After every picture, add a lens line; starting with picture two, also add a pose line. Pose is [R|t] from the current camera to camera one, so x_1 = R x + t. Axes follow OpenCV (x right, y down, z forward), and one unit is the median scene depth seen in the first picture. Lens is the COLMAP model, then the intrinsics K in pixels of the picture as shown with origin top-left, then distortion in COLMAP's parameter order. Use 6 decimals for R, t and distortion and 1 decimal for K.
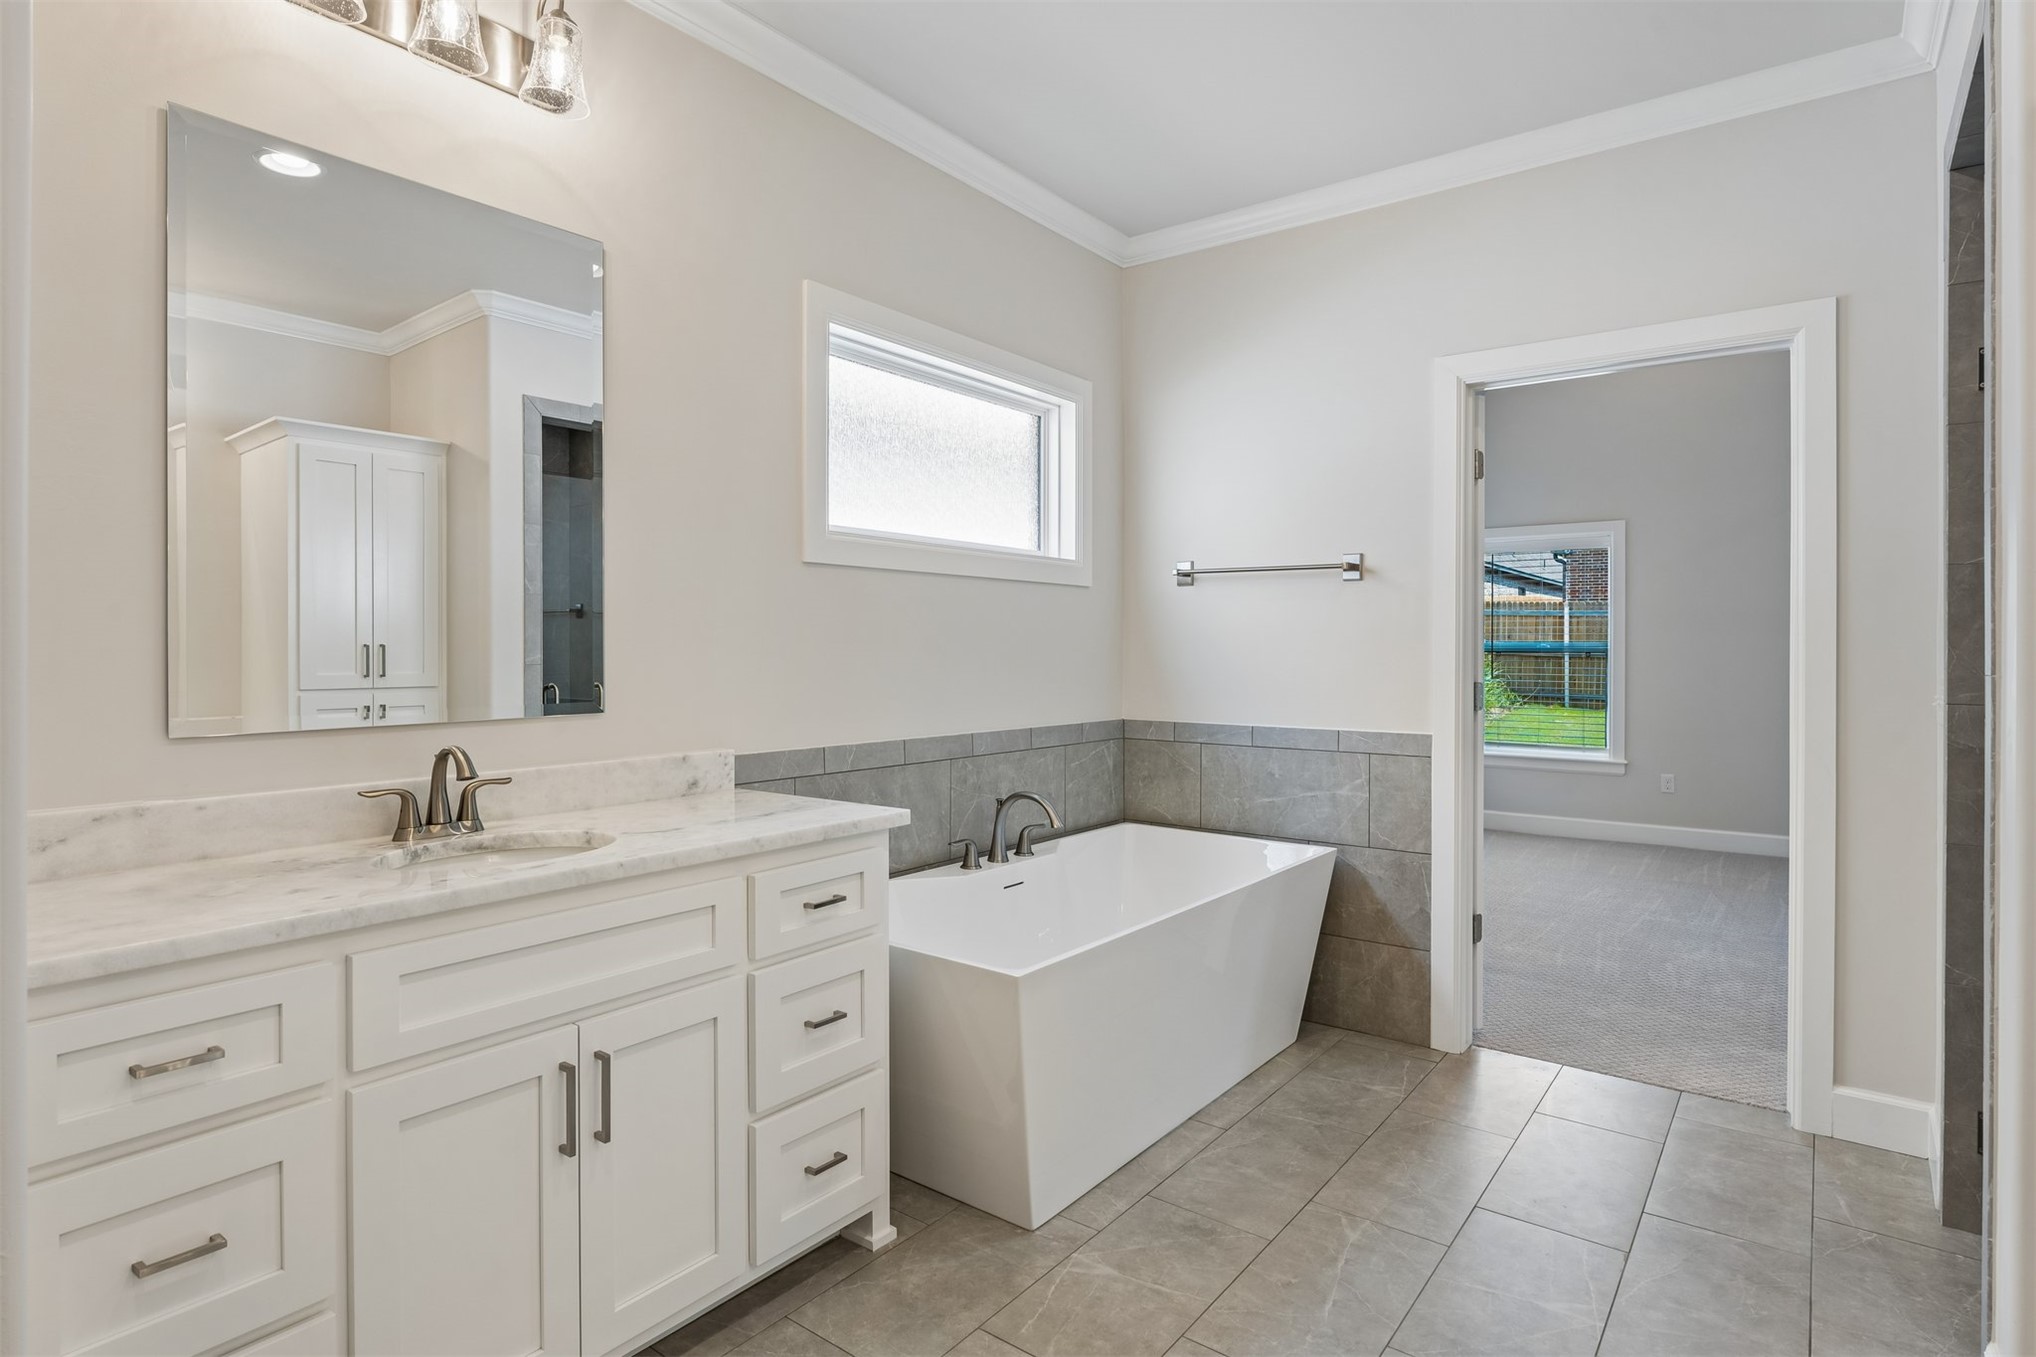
lens RADIAL K [[1050.1, 0, 1015.0], [0, 1050.1, 666.8], [0, 0, 1]] dist [-0.001864, 0.000013]
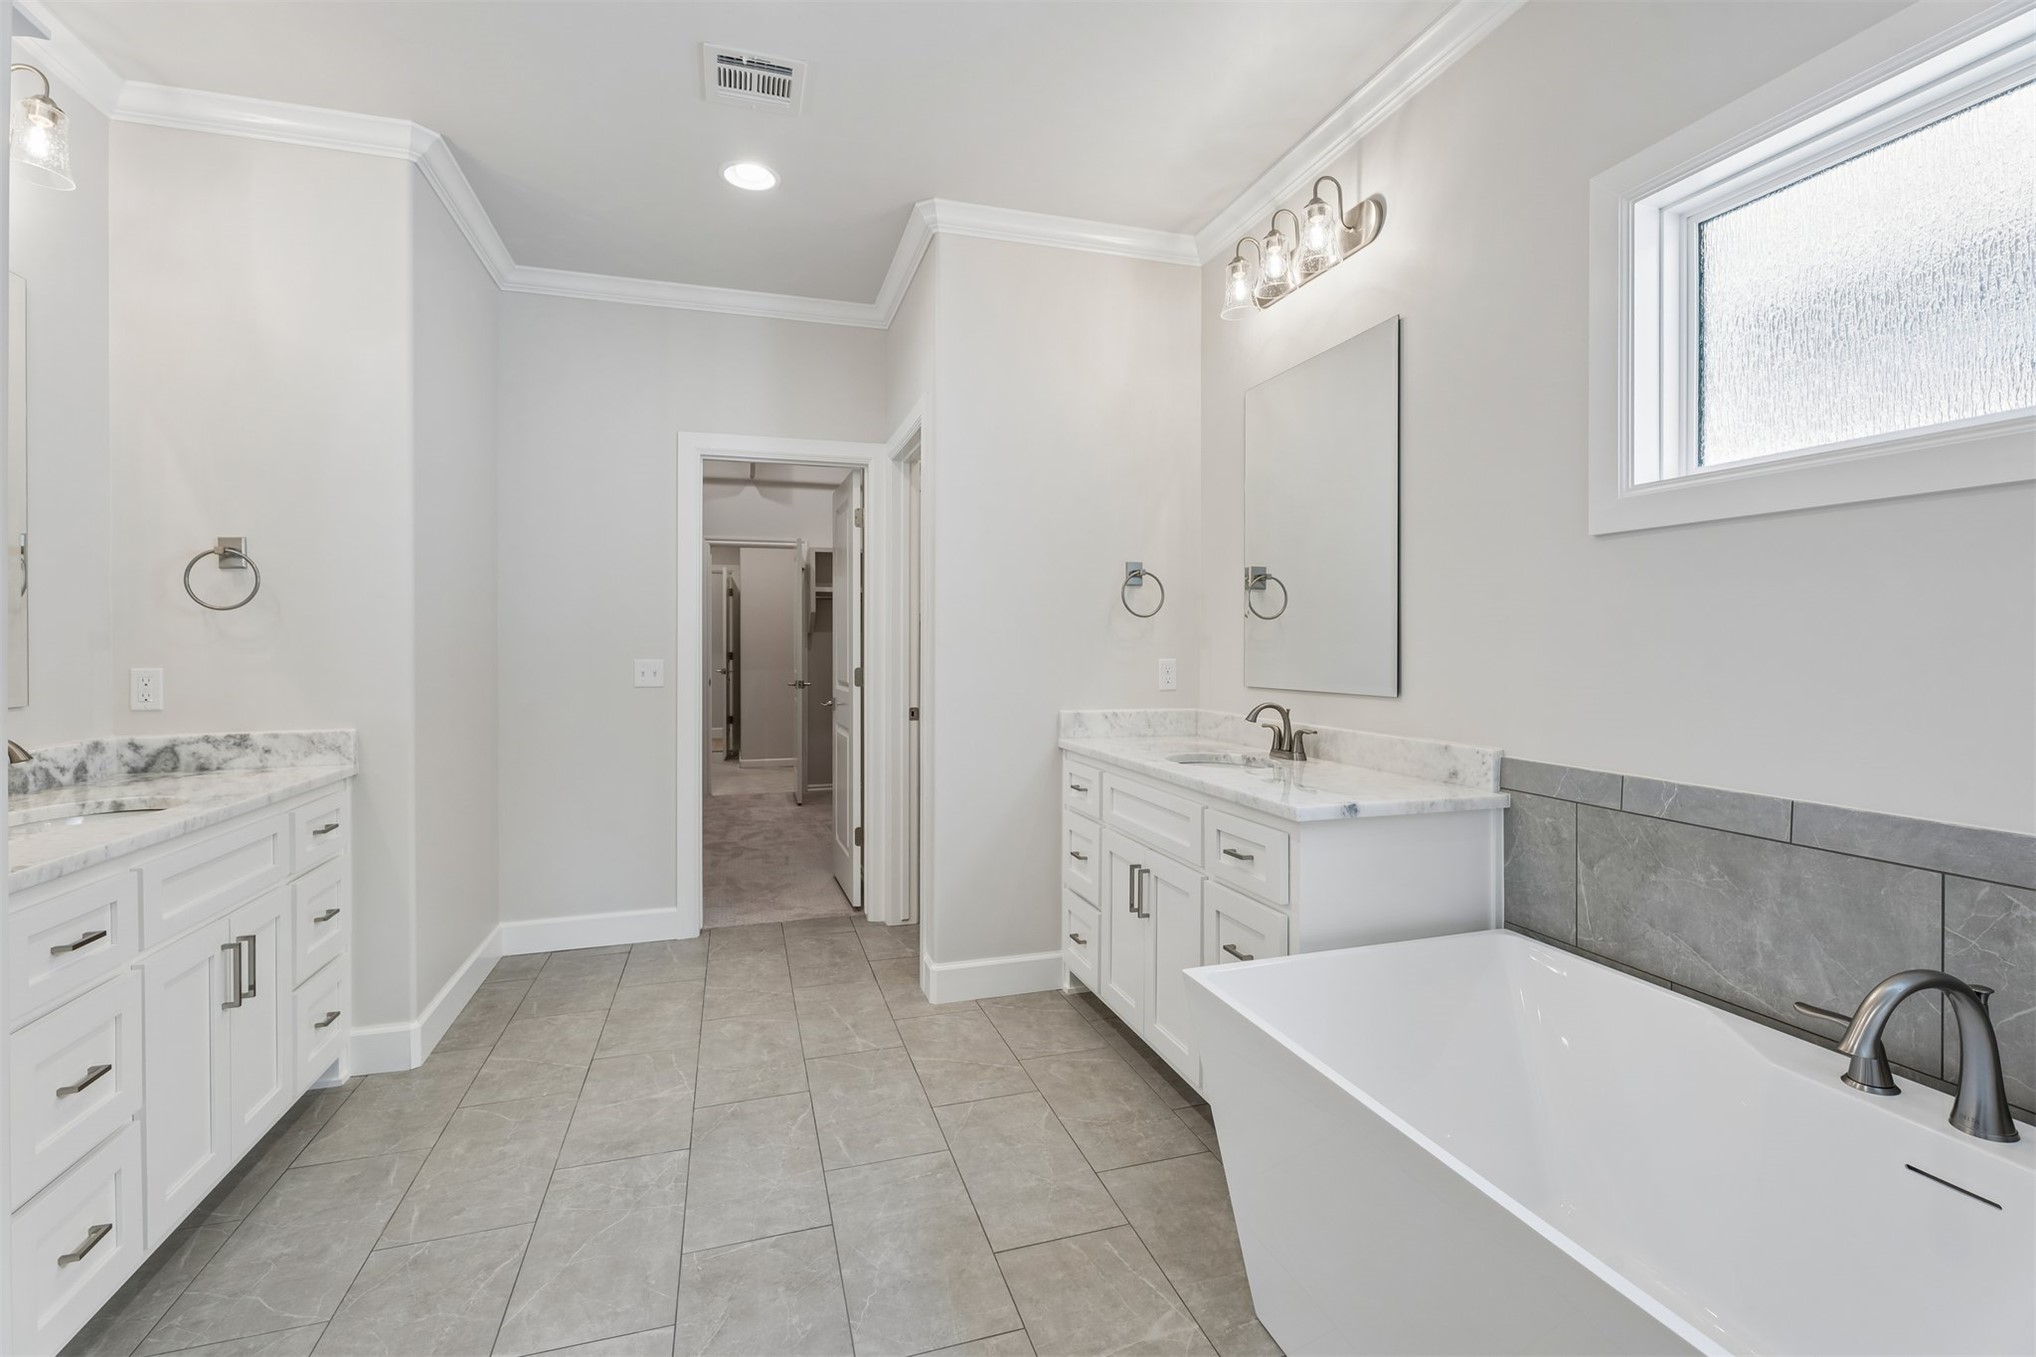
lens RADIAL K [[910.3, 0, 1036.2], [0, 910.3, 646.1], [0, 0, 1]] dist [0.003506, -0.000002]
pose [[-0.558726, -0.000404, -0.829352, 0.692038], [-0.015285, 0.999835, 0.009810, -0.019208], [0.829211, 0.018158, -0.558640, 1.171107]]
